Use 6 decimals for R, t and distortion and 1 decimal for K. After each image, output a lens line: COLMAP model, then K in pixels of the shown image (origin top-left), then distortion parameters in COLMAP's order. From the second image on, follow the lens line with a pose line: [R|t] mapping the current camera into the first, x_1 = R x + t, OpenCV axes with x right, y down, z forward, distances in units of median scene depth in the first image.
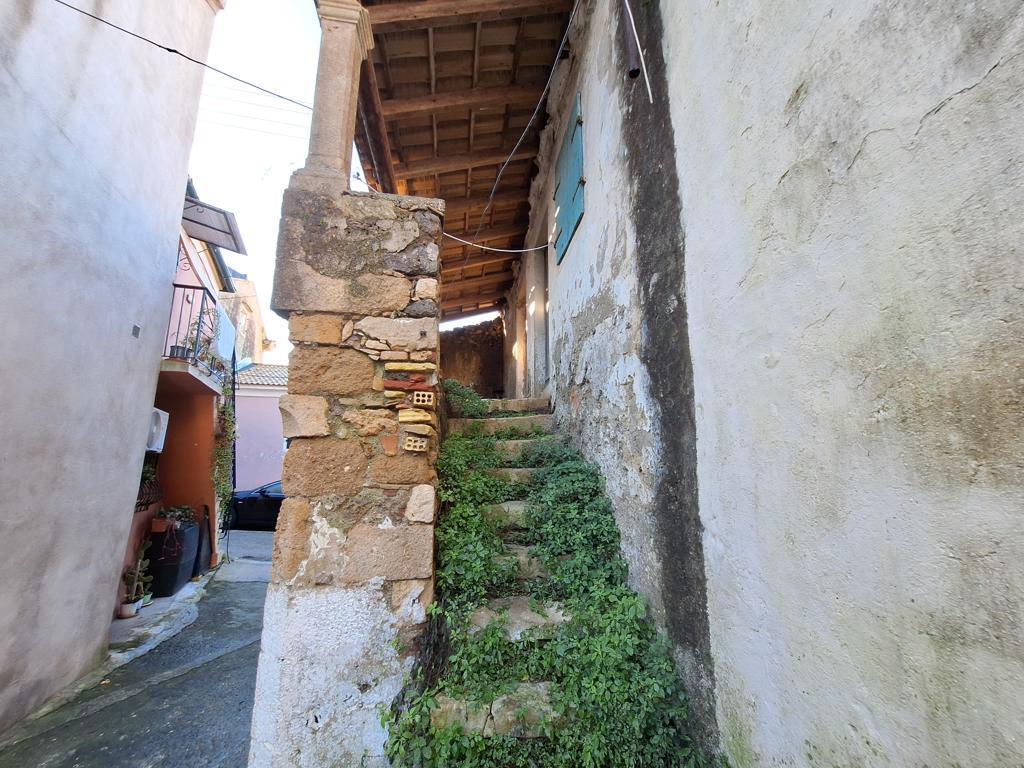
lens RADIAL K [[396.6, 0, 508.9], [0, 396.6, 394.0], [0, 0, 1]] dist [-0.000407, -0.002286]
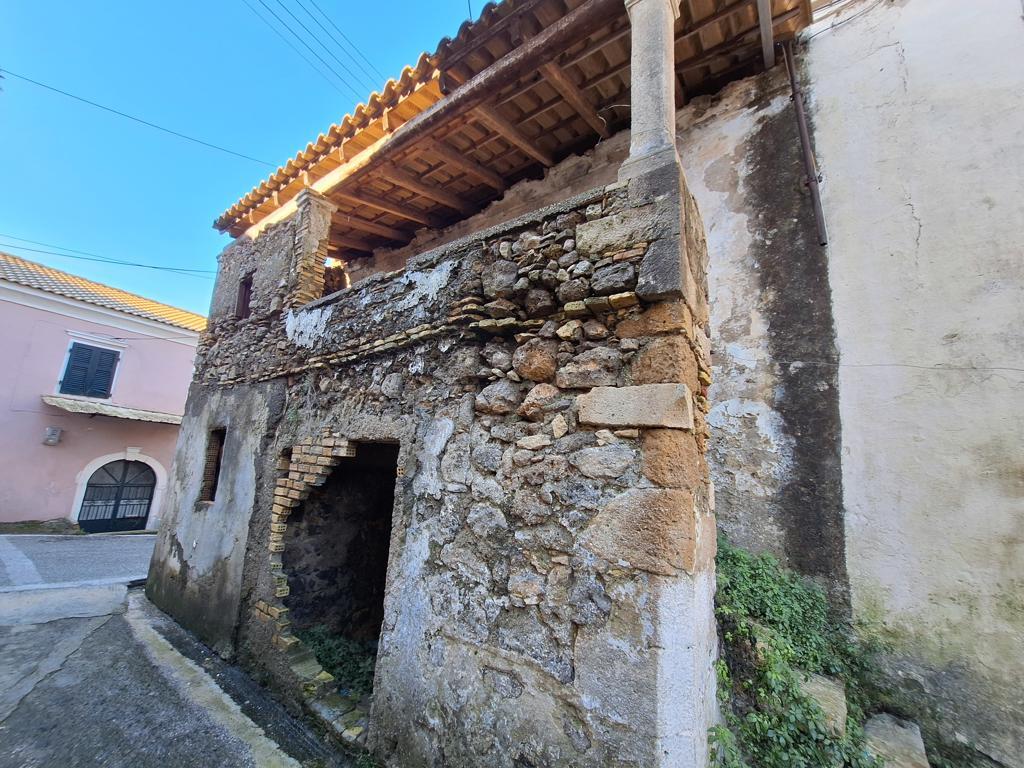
lens RADIAL K [[400.2, 0, 505.9], [0, 400.2, 393.6], [0, 0, 1]] dist [-0.000153, -0.000124]
pose [[0.690409, 0.185147, 0.699326, -1.495282], [-0.213556, 0.975775, -0.047503, 0.158906], [-0.691180, -0.116548, 0.713223, 0.571937]]
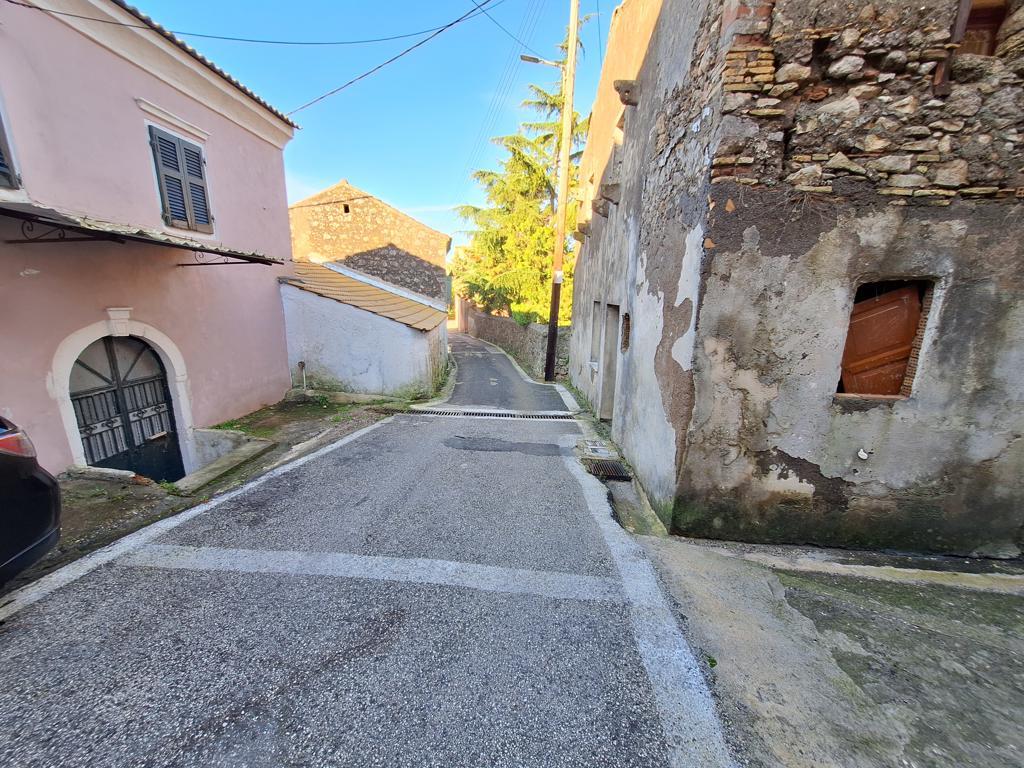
lens RADIAL K [[396.6, 0, 508.9], [0, 396.6, 394.0], [0, 0, 1]] dist [-0.000407, -0.002286]
pose [[0.259924, -0.216657, 0.941010, -2.802319], [-0.207336, 0.939253, 0.273523, 0.944770], [-0.943107, -0.266201, 0.199214, 4.590663]]
